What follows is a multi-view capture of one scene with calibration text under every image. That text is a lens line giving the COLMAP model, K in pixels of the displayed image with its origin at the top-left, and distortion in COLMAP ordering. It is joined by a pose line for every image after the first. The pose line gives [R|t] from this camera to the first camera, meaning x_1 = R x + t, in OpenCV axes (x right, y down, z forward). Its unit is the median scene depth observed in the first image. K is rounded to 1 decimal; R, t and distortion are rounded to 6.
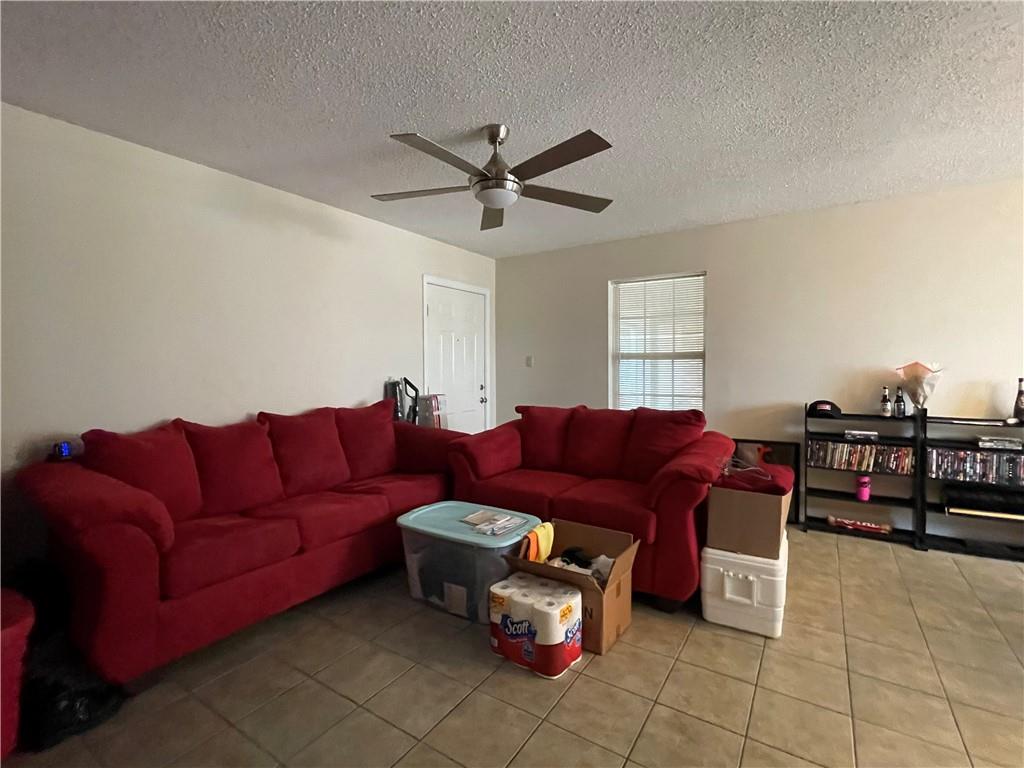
lens RADIAL K [[474.2, 0, 514.4], [0, 474.2, 380.9], [0, 0, 1]] dist [0.001425, 0.000594]
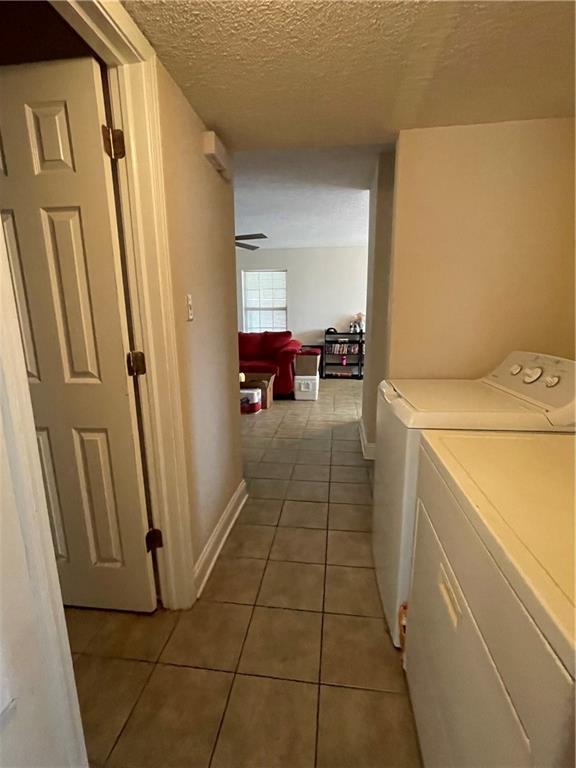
lens RADIAL K [[355.7, 0, 289.8], [0, 355.7, 386.4], [0, 0, 1]] dist [0.001425, 0.000594]
pose [[0.903793, -0.083891, 0.419668, -0.404293], [0.011939, 0.985160, 0.171222, 0.023713], [-0.427804, -0.149739, 0.891382, -0.699146]]
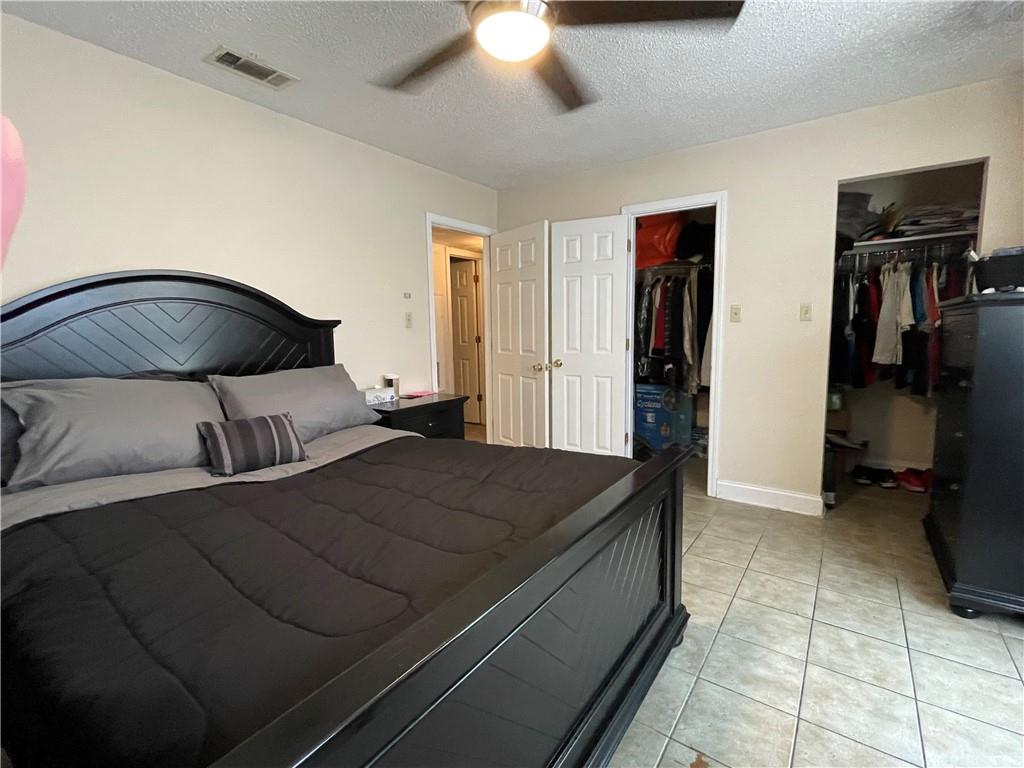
lens RADIAL K [[474.2, 0, 512.7], [0, 474.2, 382.7], [0, 0, 1]] dist [0.001425, 0.000594]
pose [[0.998680, 0.000474, -0.051362, 0.575665], [0.003965, 0.996261, 0.086304, 0.239269], [0.051211, -0.086393, 0.994944, -6.291683]]
